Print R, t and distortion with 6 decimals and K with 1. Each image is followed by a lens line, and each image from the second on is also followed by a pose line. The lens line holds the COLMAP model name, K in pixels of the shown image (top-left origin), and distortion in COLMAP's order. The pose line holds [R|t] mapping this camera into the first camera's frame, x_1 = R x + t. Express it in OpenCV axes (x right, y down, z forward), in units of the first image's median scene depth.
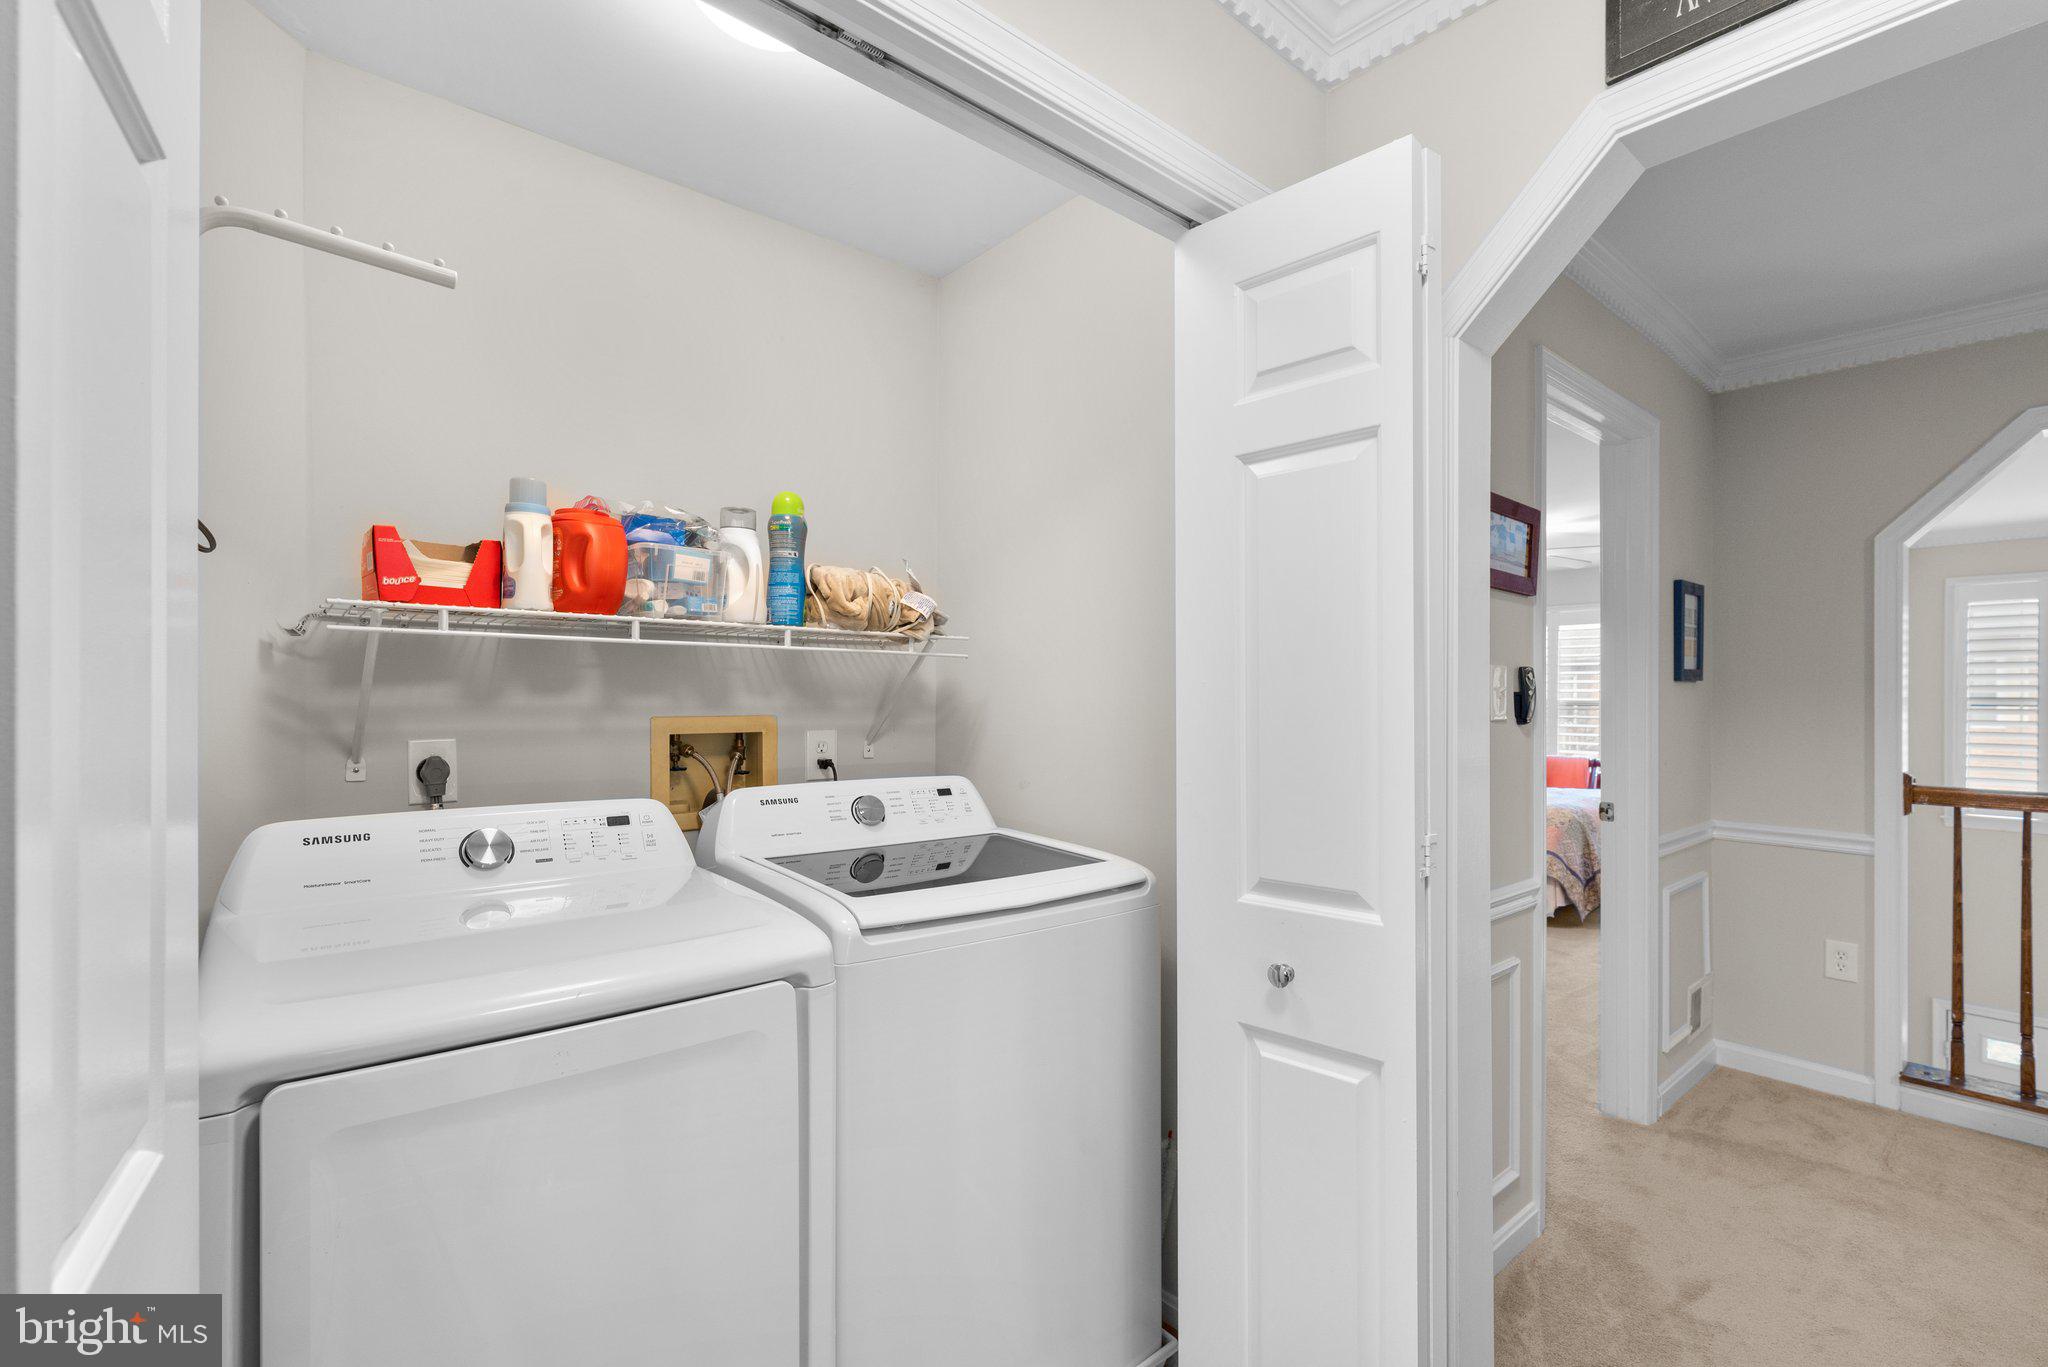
lens RADIAL K [[920.1, 0, 1029.2], [0, 920.1, 695.2], [0, 0, 1]] dist [0.001582, 0.000116]
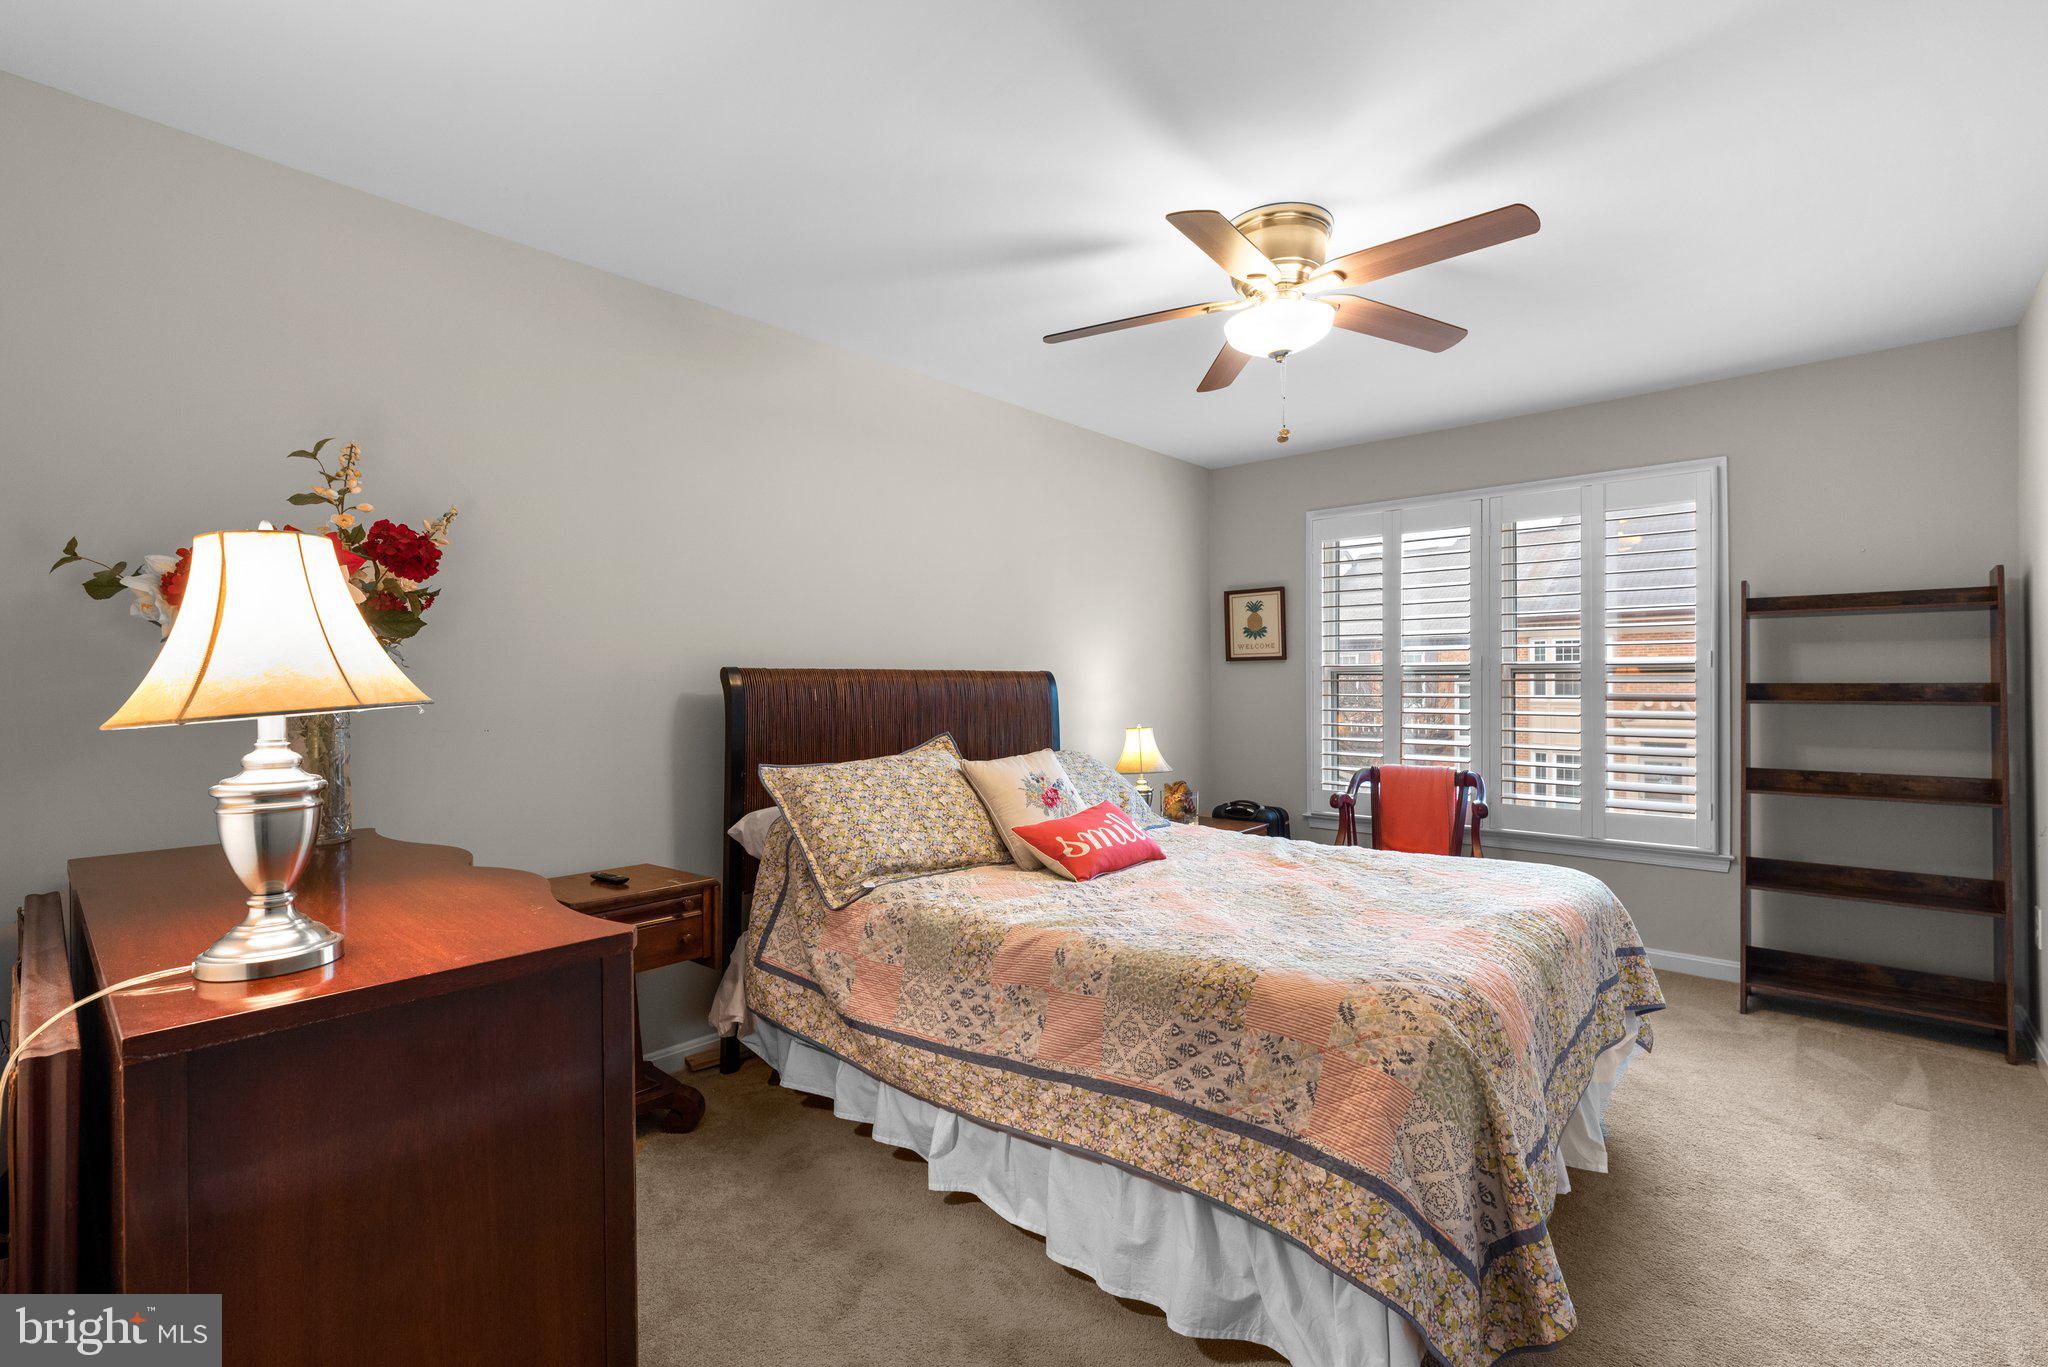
lens RADIAL K [[920.1, 0, 1029.2], [0, 920.1, 695.2], [0, 0, 1]] dist [0.001582, 0.000116]
pose [[0.990913, -0.012141, 0.133958, 0.296920], [0.010541, 0.999864, 0.012646, 0.017067], [-0.134093, -0.011119, 0.990906, 0.511204]]
